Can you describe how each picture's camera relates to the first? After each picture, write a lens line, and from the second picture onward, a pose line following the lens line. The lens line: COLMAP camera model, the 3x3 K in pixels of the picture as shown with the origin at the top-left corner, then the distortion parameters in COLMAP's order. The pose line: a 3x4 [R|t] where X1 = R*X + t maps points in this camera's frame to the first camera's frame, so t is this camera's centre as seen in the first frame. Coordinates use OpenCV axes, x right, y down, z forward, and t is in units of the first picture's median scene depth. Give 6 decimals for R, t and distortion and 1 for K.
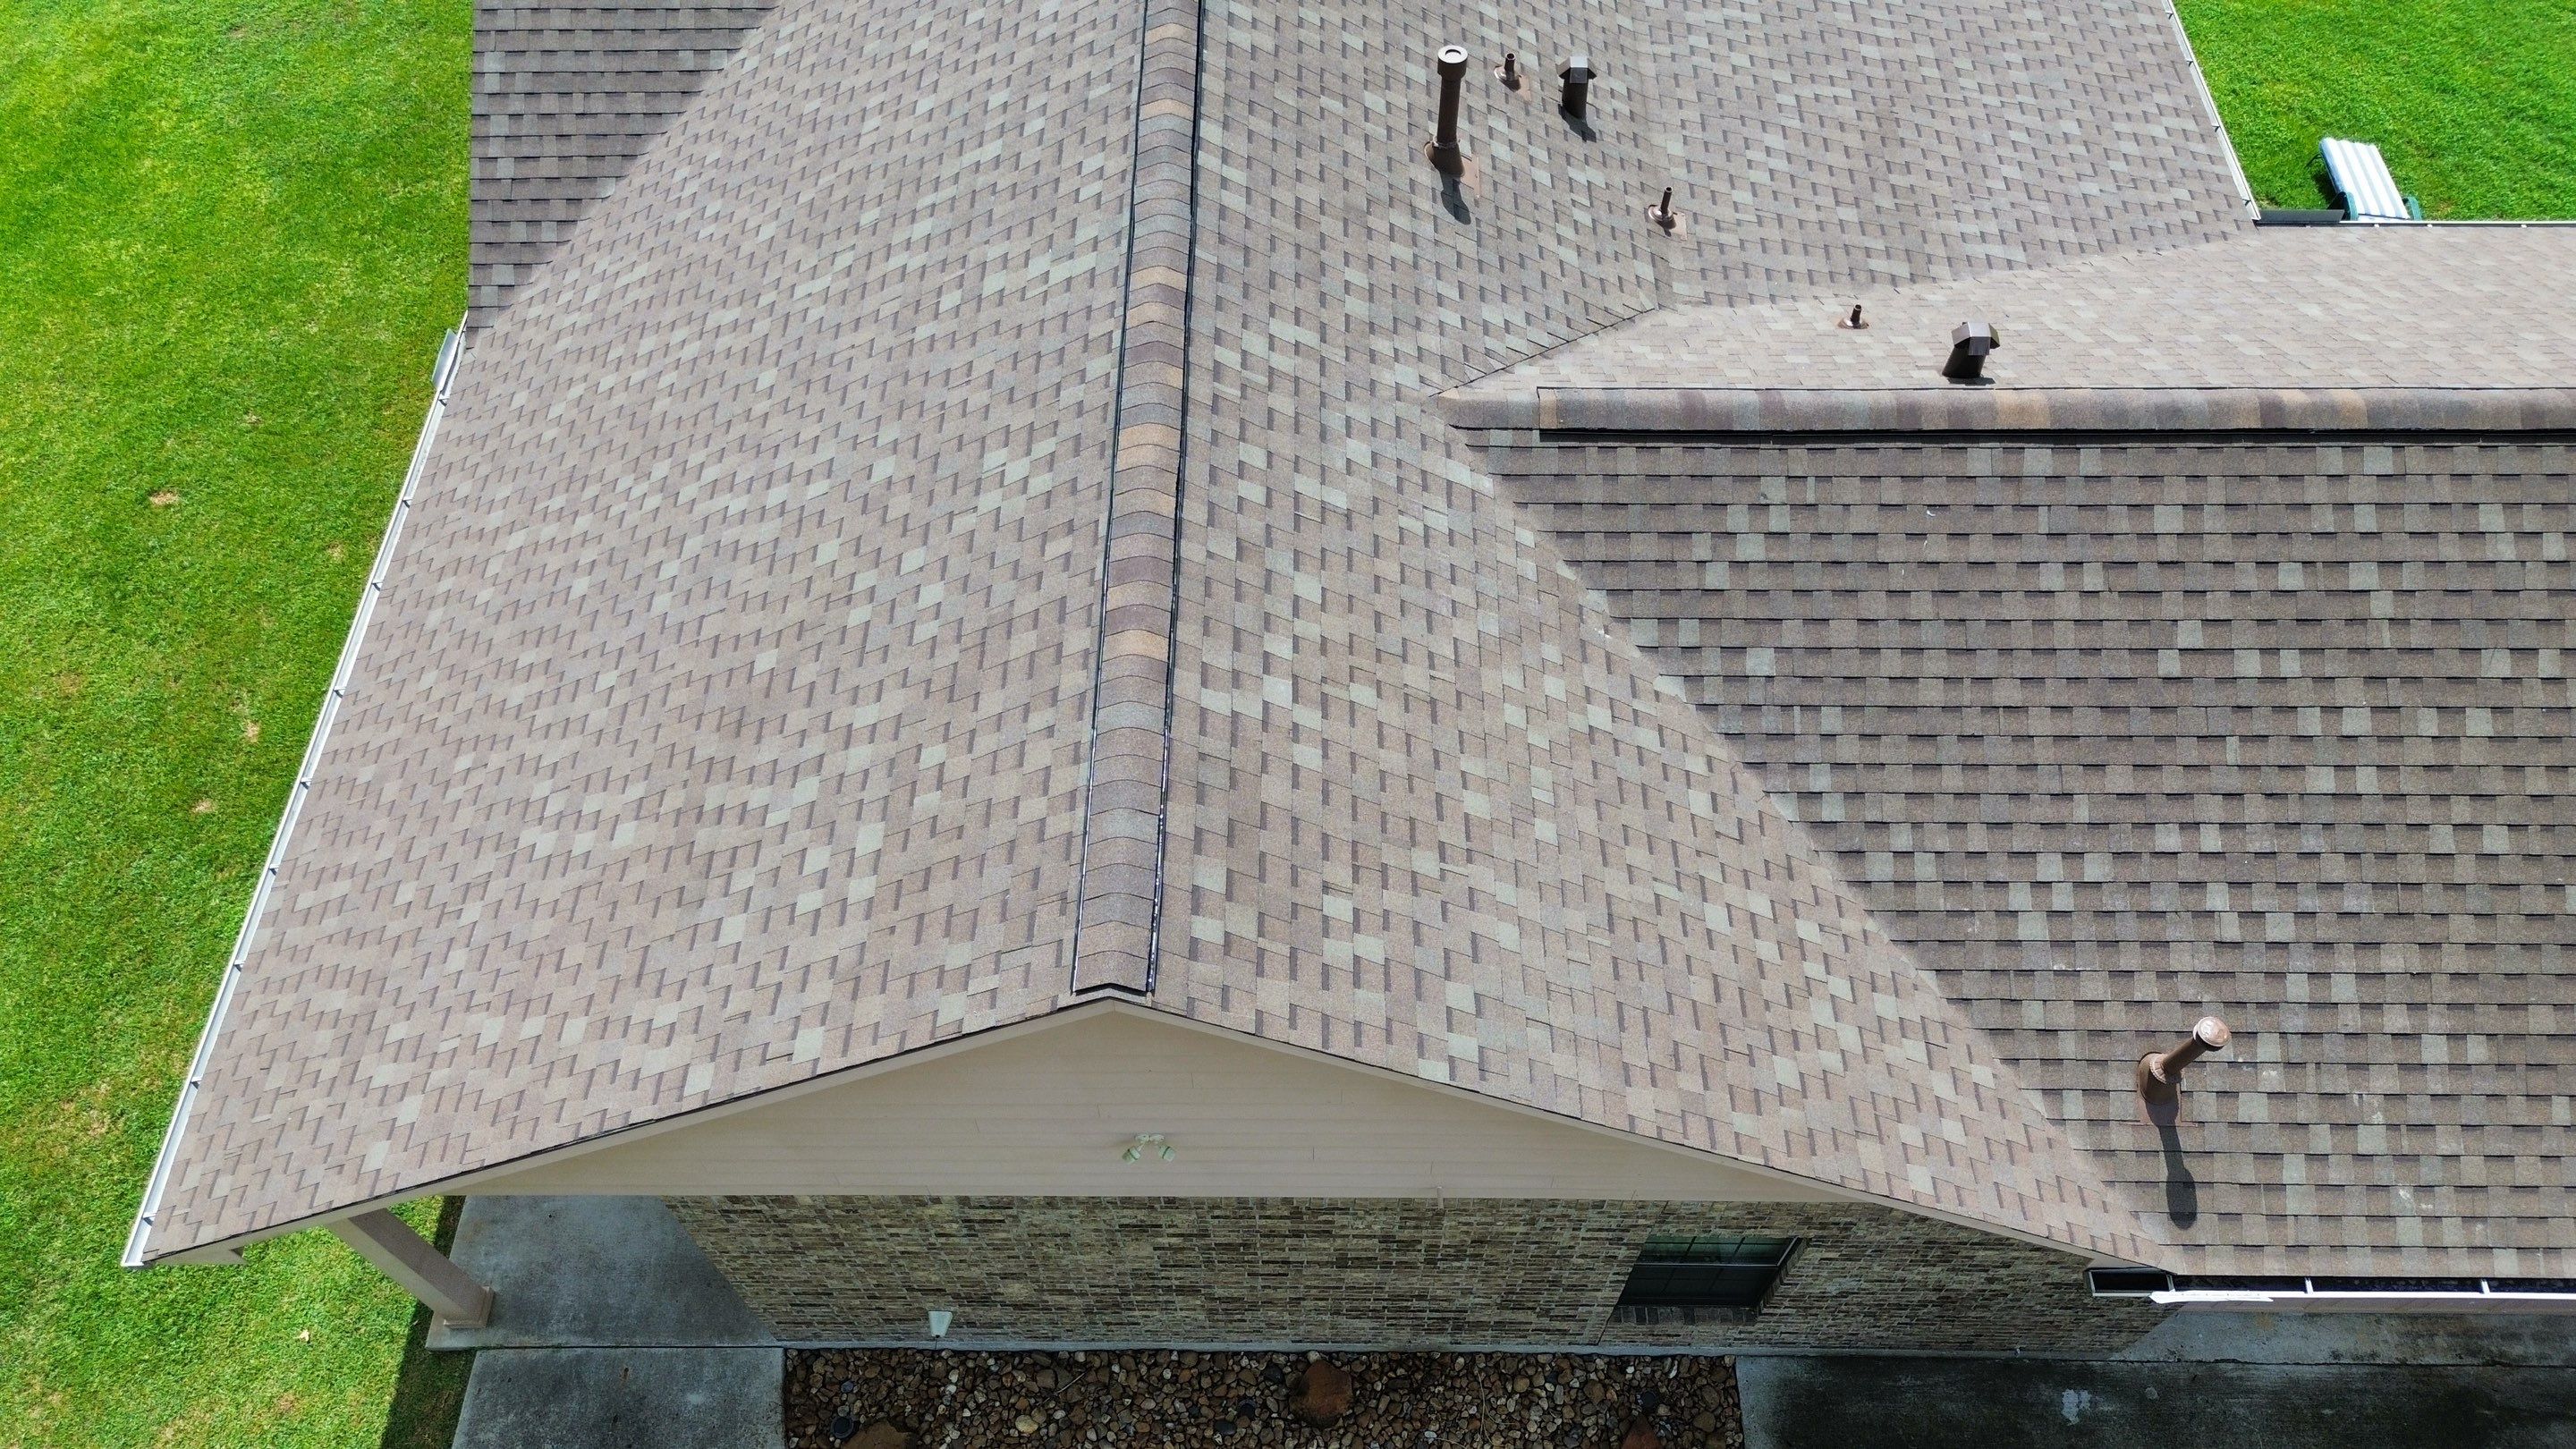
lens RADIAL K [[1828.4, 0, 1292.2], [0, 1828.4, 729.9], [0, 0, 1]] dist [0.080573, -0.085382]
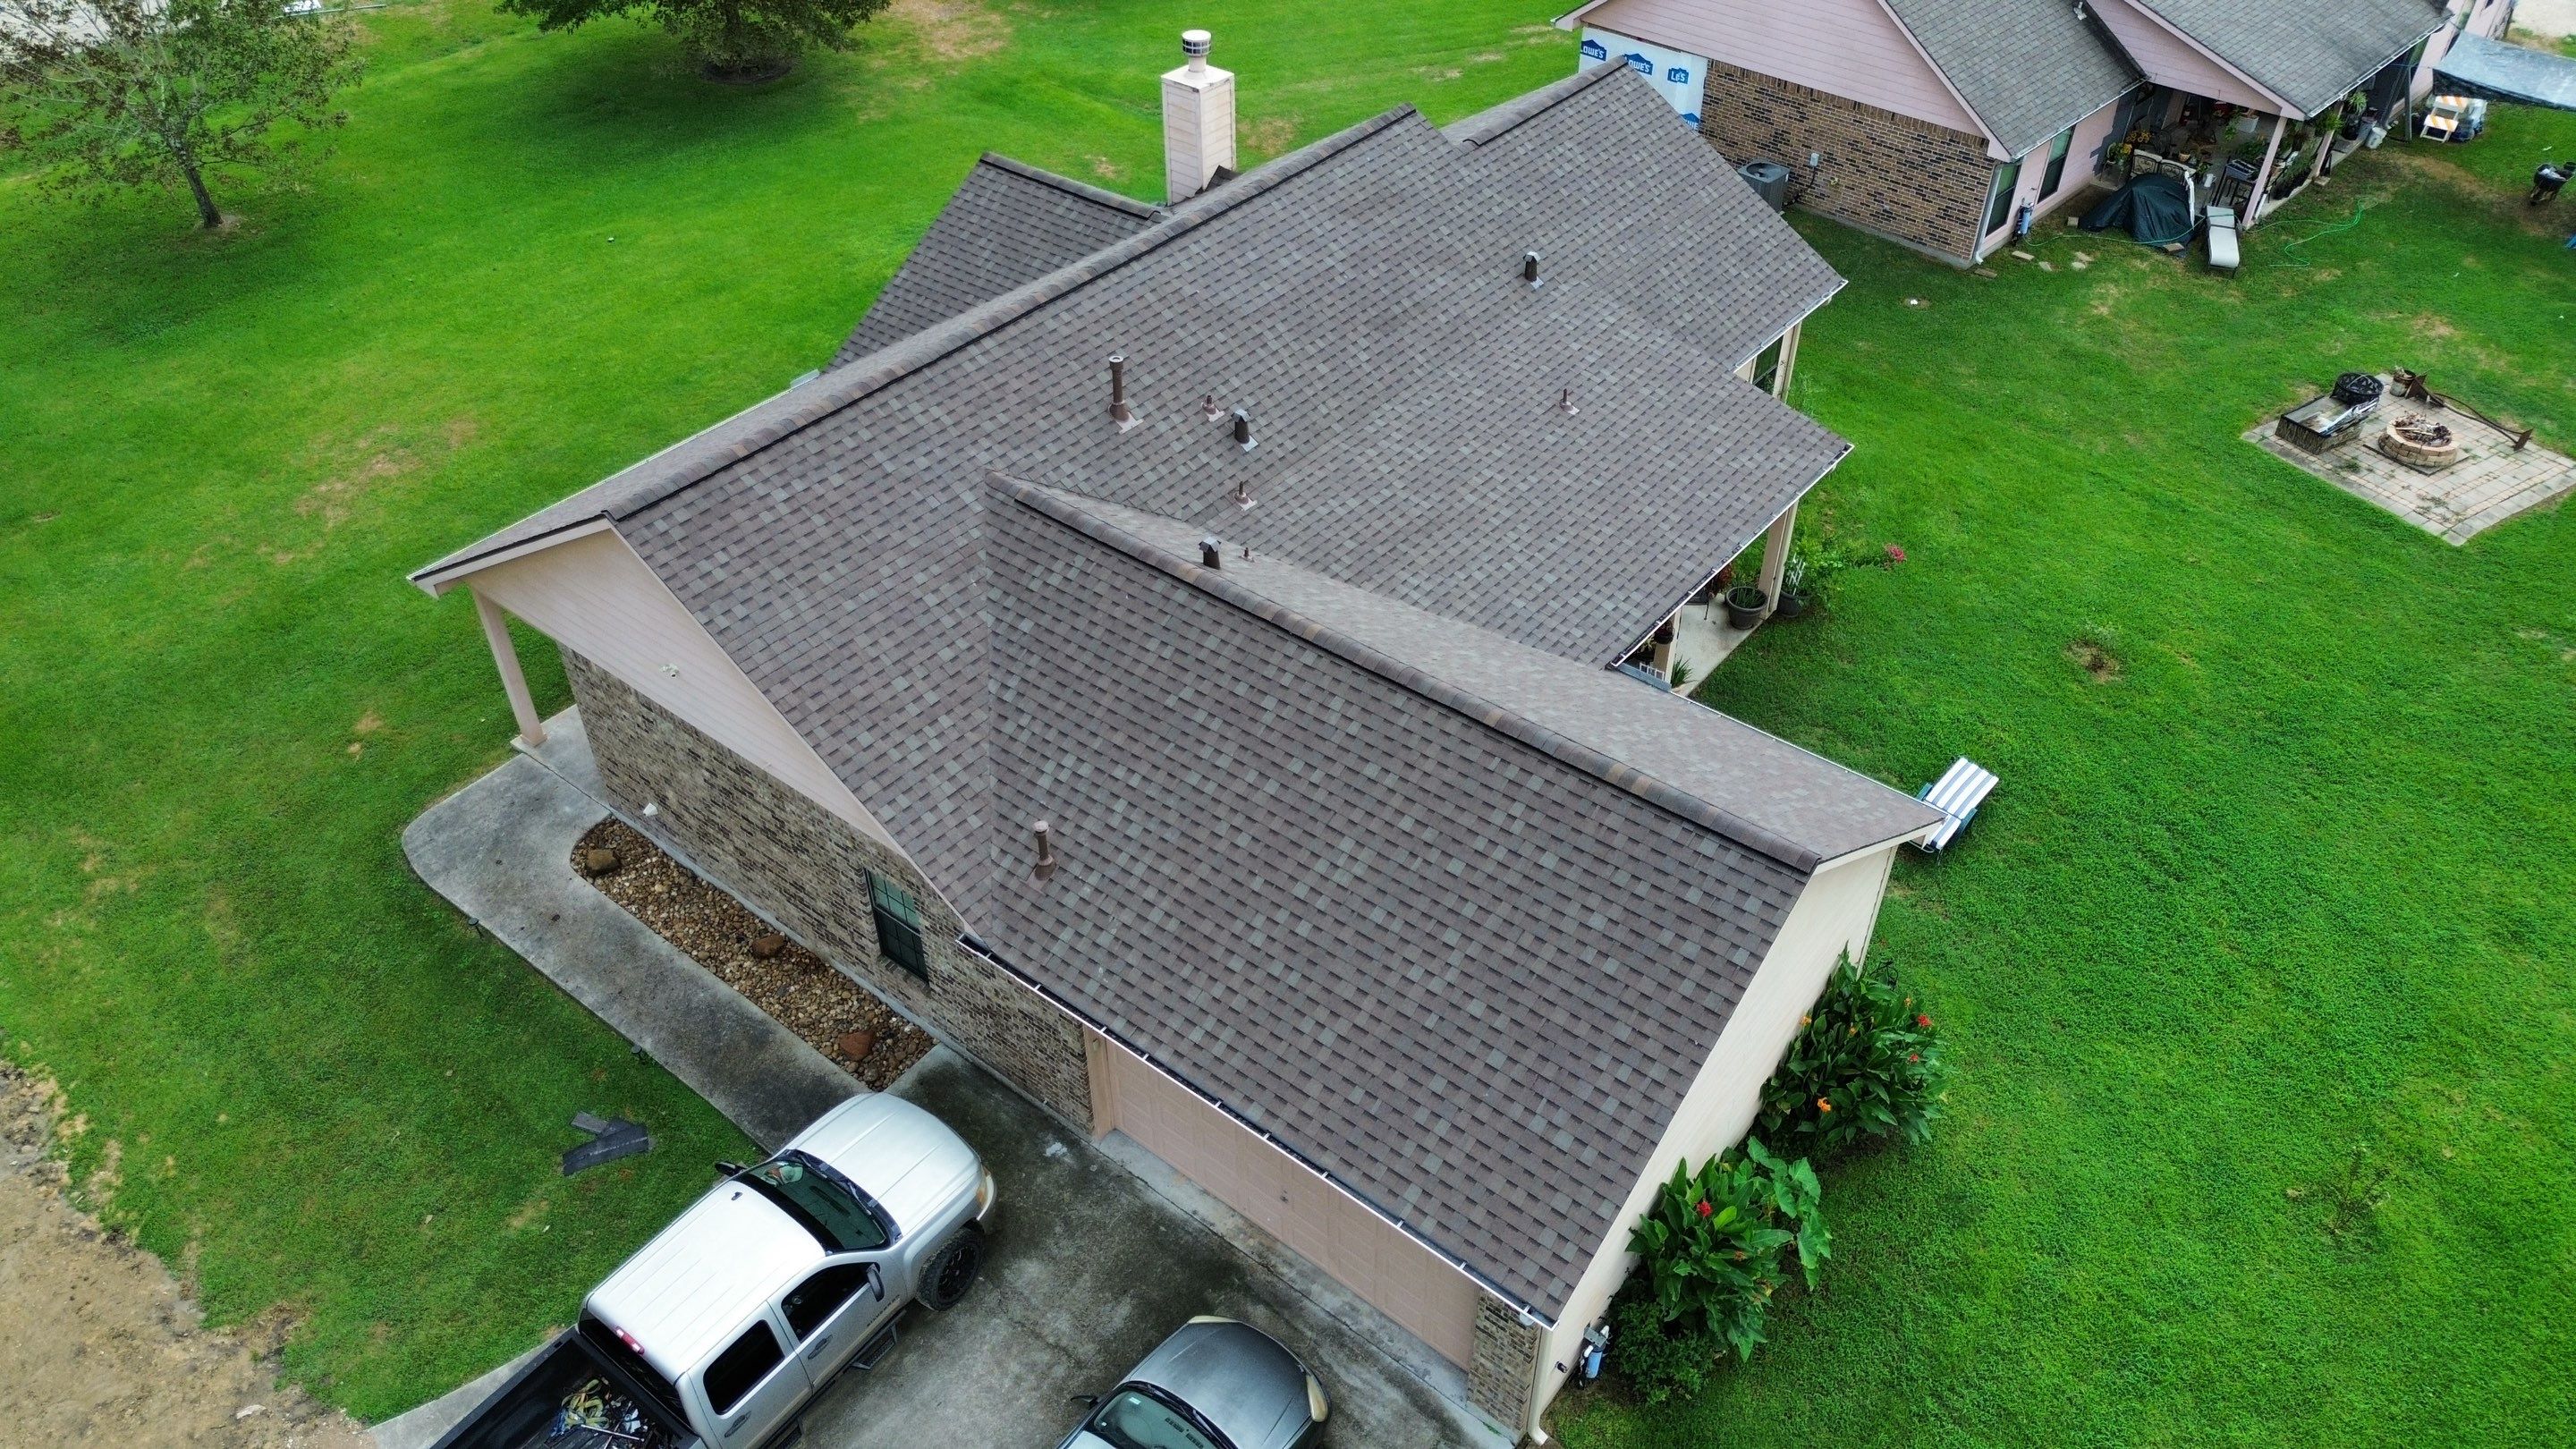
lens RADIAL K [[1828.4, 0, 1294.9], [0, 1828.4, 723.7], [0, 0, 1]] dist [0.080573, -0.085382]
pose [[0.786309, 0.395539, -0.474623, 1.508840], [-0.513365, 0.845712, -0.145698, 0.200821], [0.343765, 0.358218, 0.868047, -0.643844]]
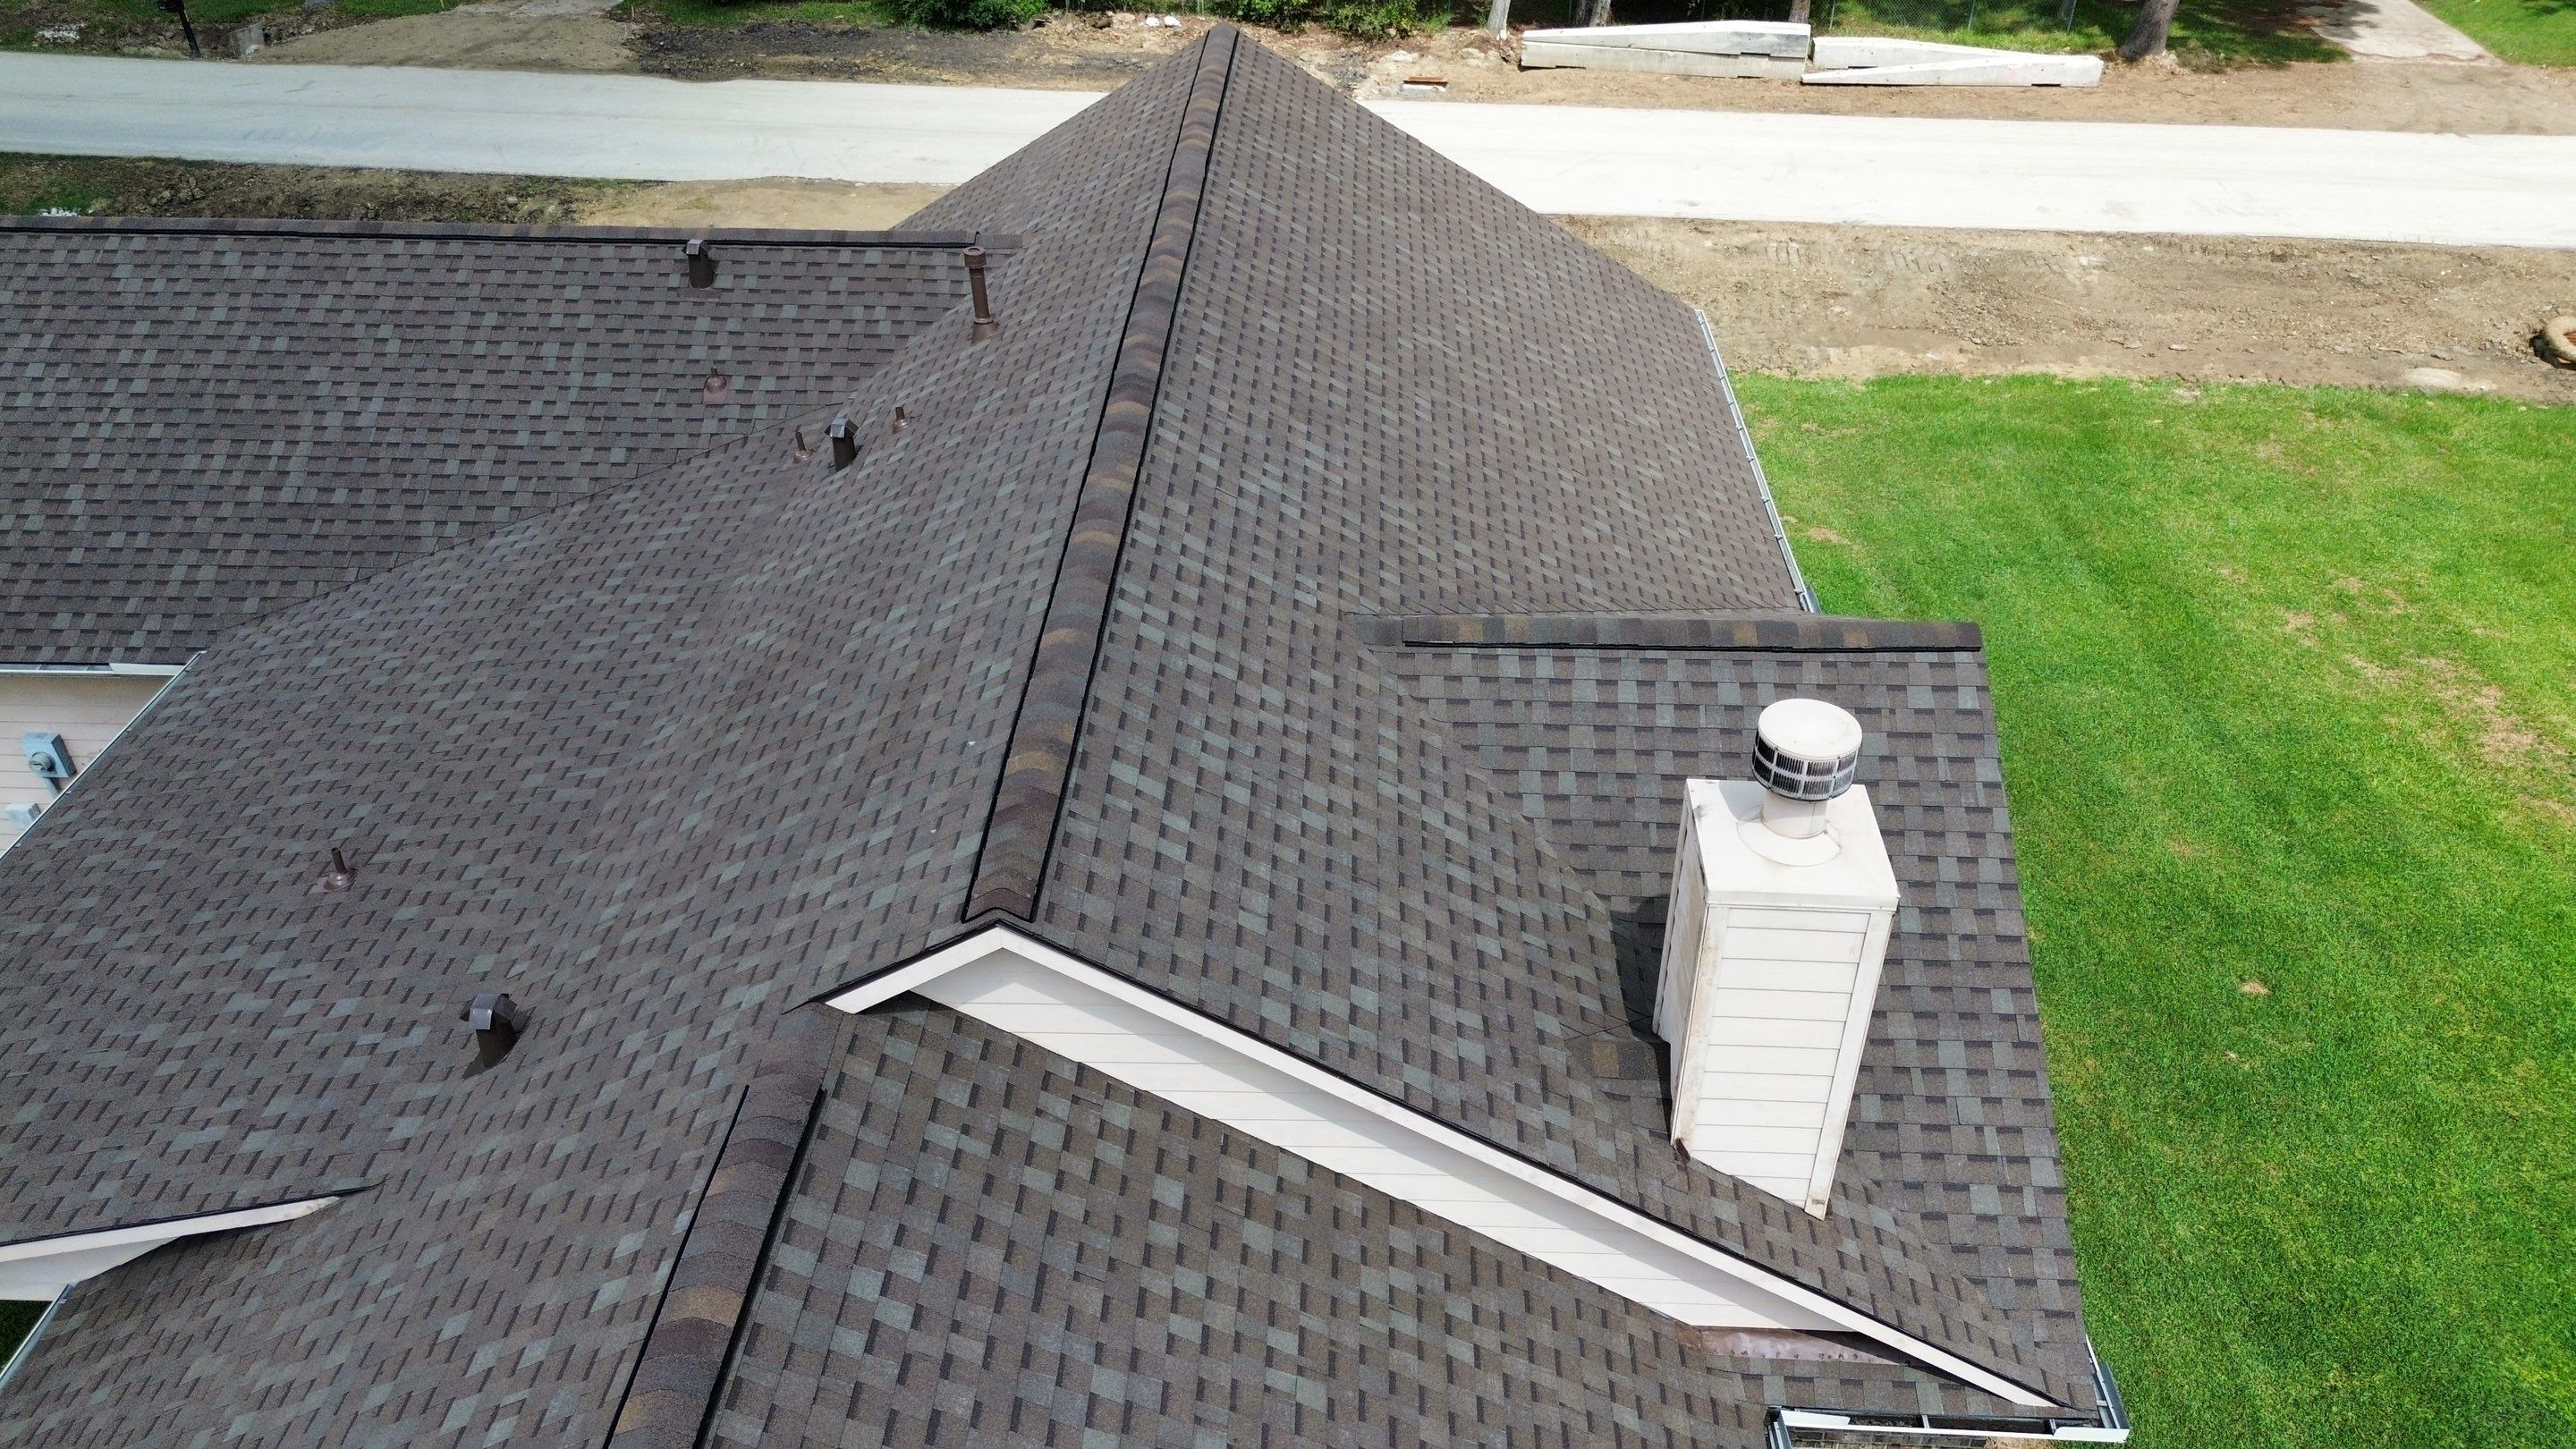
lens RADIAL K [[1828.4, 0, 1290.8], [0, 1828.4, 727.6], [0, 0, 1]] dist [0.080573, -0.085382]
pose [[-0.999341, -0.010304, 0.034799, -0.219025], [0.035013, -0.021285, 0.999160, -1.880957], [-0.009555, 0.999720, 0.021632, 1.422520]]
